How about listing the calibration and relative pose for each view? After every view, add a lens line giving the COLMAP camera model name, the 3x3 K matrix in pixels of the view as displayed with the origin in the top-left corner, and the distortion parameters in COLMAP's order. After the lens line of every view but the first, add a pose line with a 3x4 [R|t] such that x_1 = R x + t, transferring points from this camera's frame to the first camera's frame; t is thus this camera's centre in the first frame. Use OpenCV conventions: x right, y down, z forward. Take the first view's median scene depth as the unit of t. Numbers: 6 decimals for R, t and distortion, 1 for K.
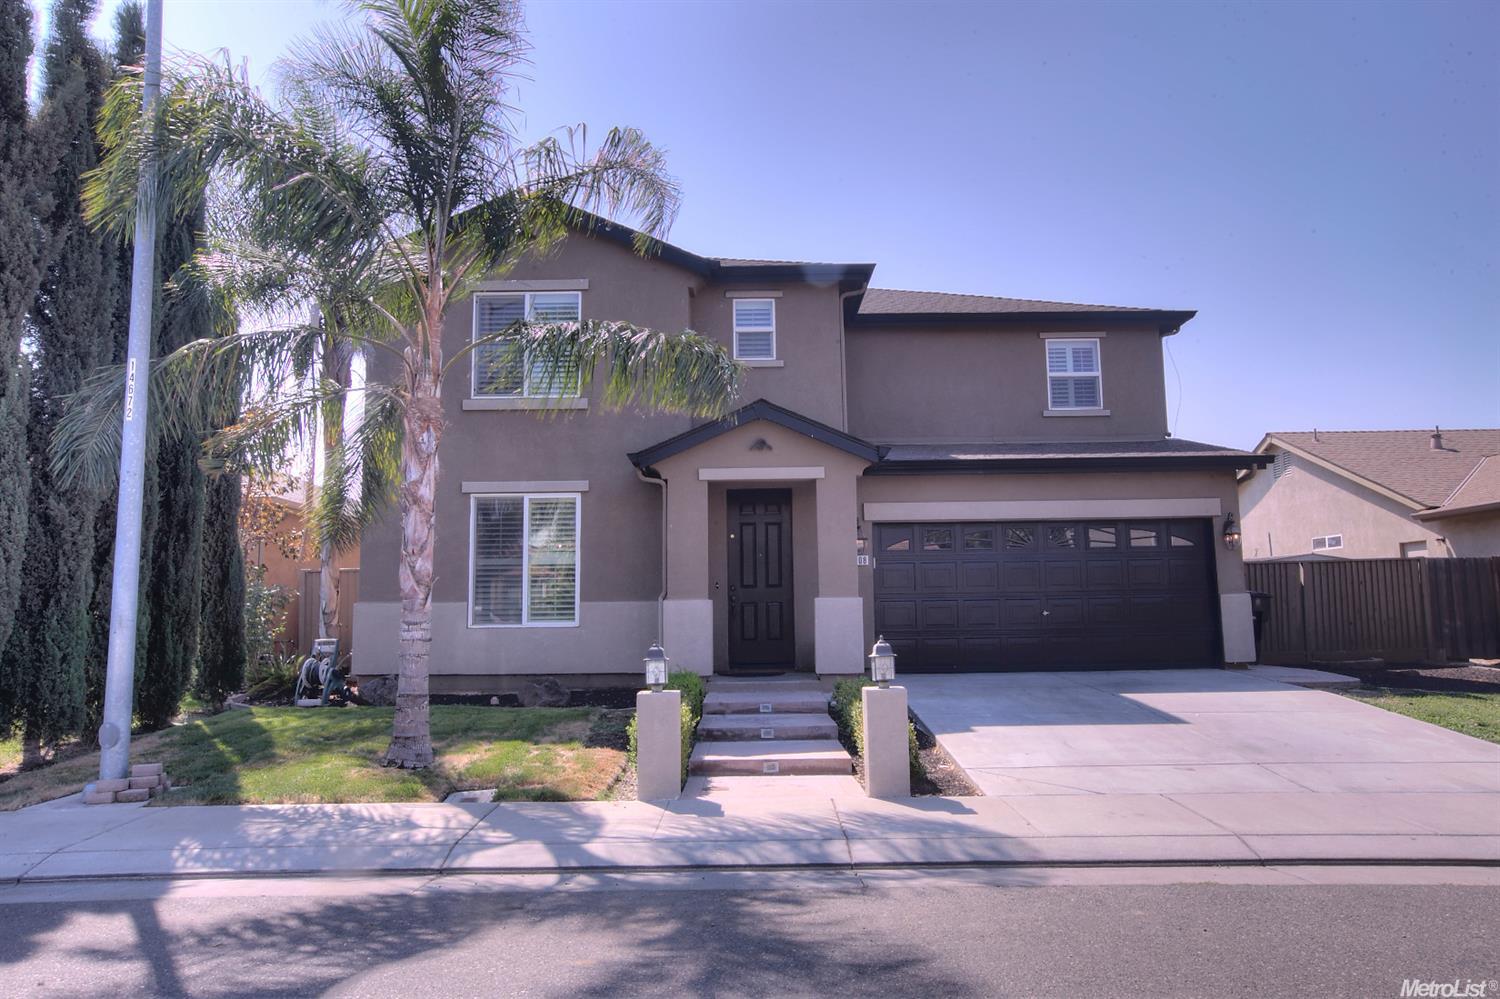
lens RADIAL K [[1062.2, 0, 750.0], [0, 1062.2, 499.5], [0, 0, 1]] dist [-0.030147, 0.000659]
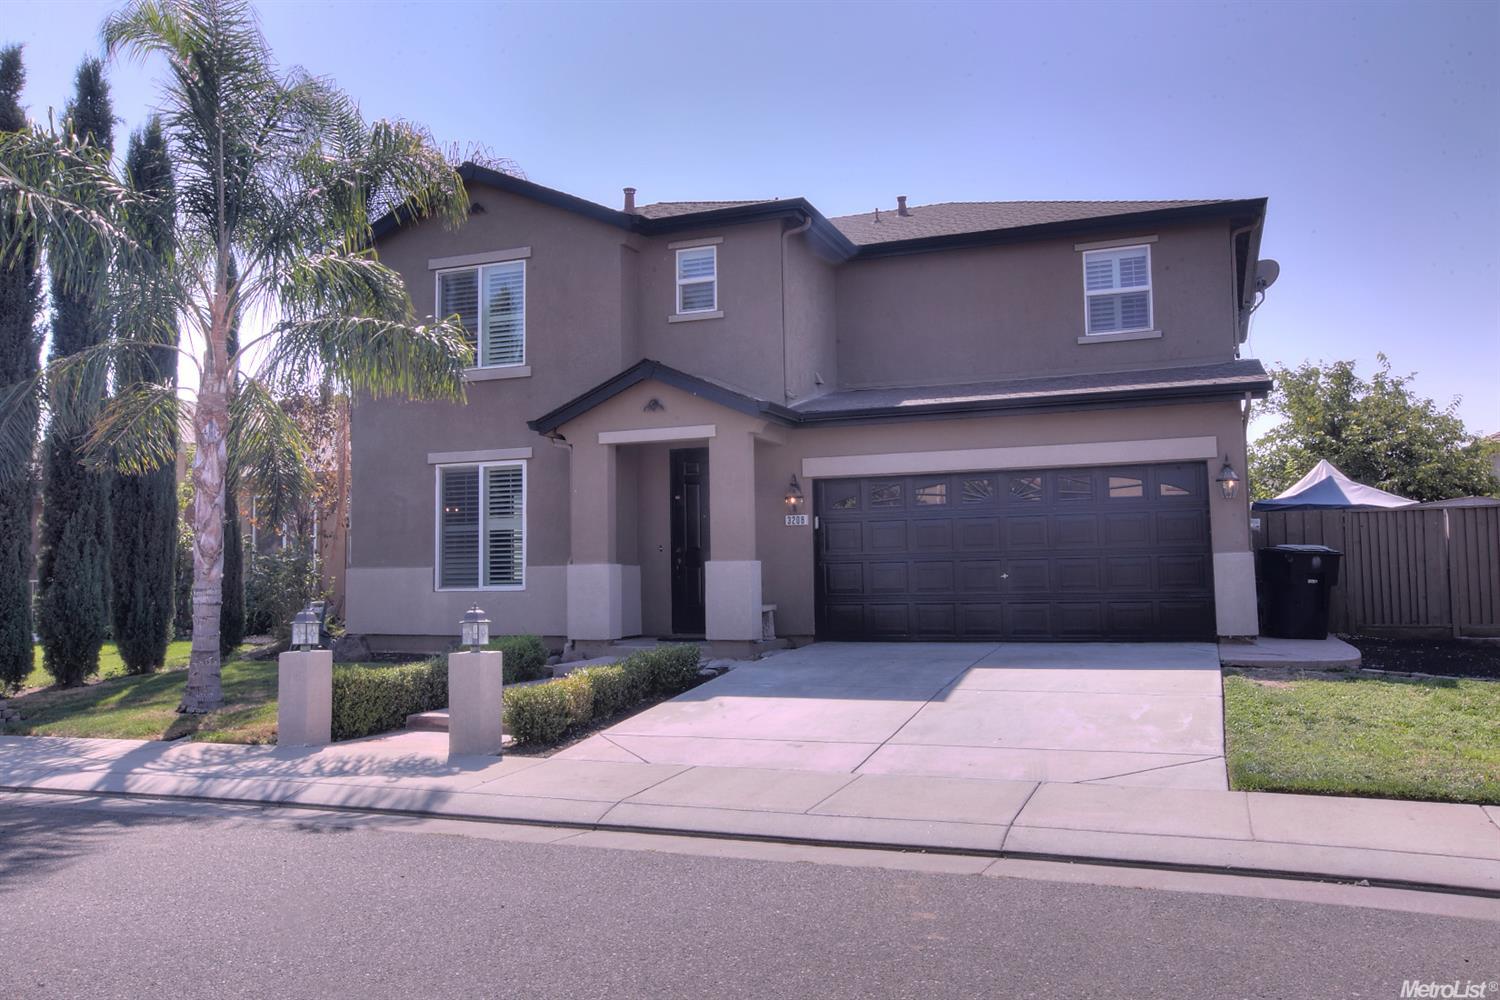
lens RADIAL K [[1208.3, 0, 750.0], [0, 1208.3, 500.0], [0, 0, 1]] dist [-0.005572, -0.000360]
pose [[0.930079, -0.025192, -0.366495, 0.477269], [0.043405, 0.998194, 0.041538, -0.006675], [0.364786, -0.054542, 0.929492, -0.003112]]
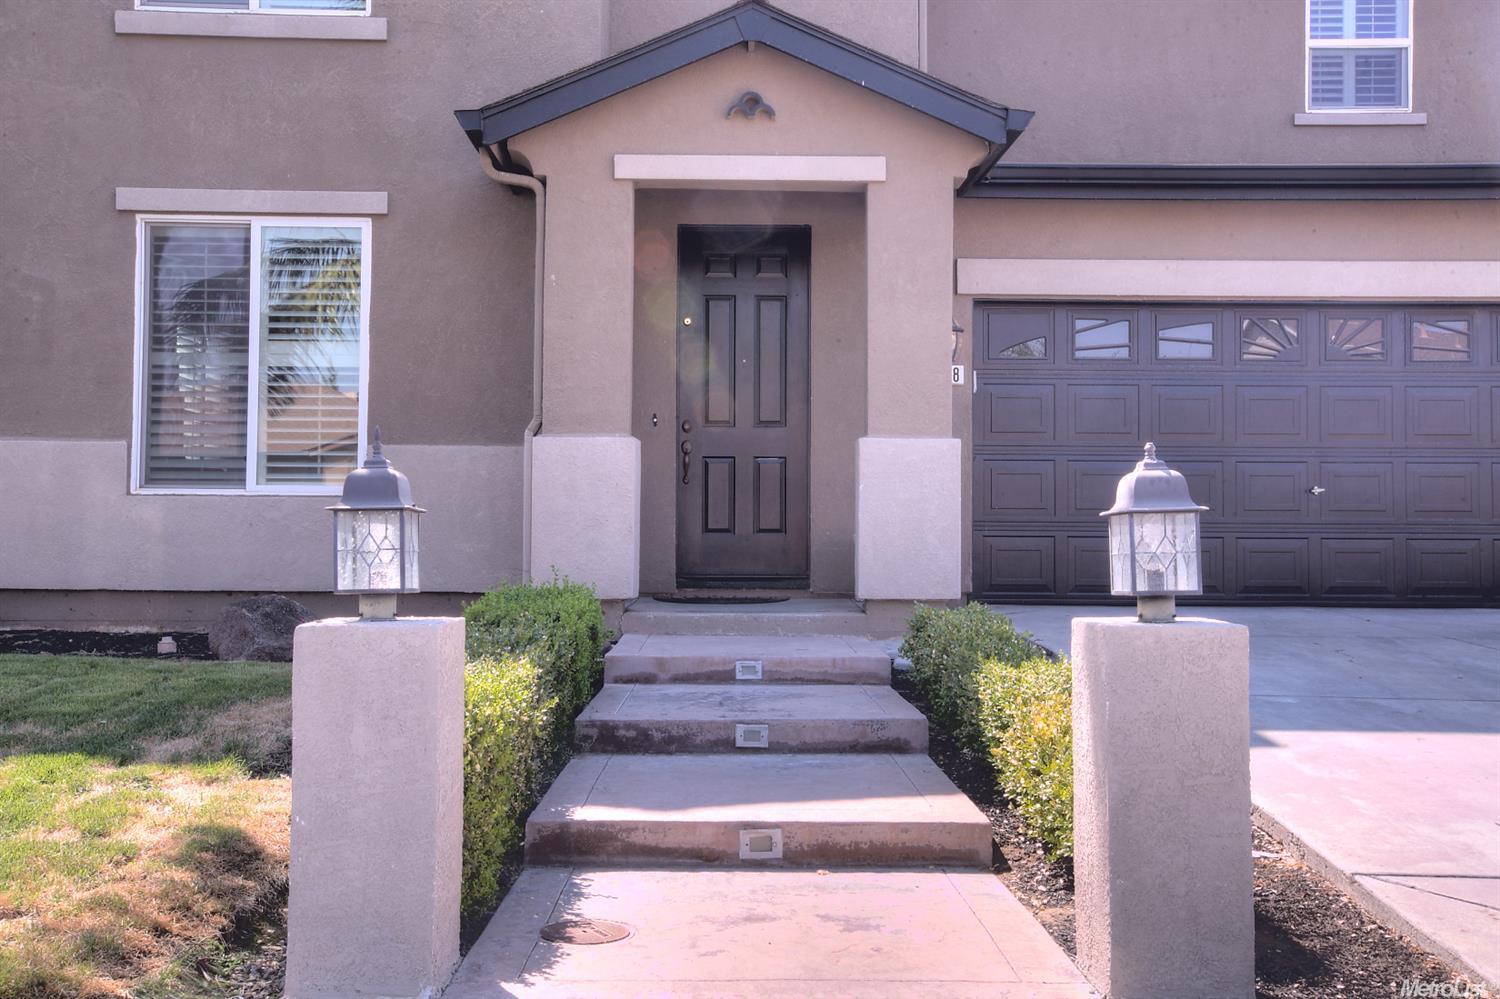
lens RADIAL K [[1426.0, 0, 750.0], [0, 1426.0, 499.5], [0, 0, 1]] dist [0.044782, 0.025520]
pose [[0.999731, 0.019094, 0.013203, 0.005103], [-0.020099, 0.996536, 0.080698, 0.066206], [-0.011617, -0.080941, 0.996651, 0.352761]]
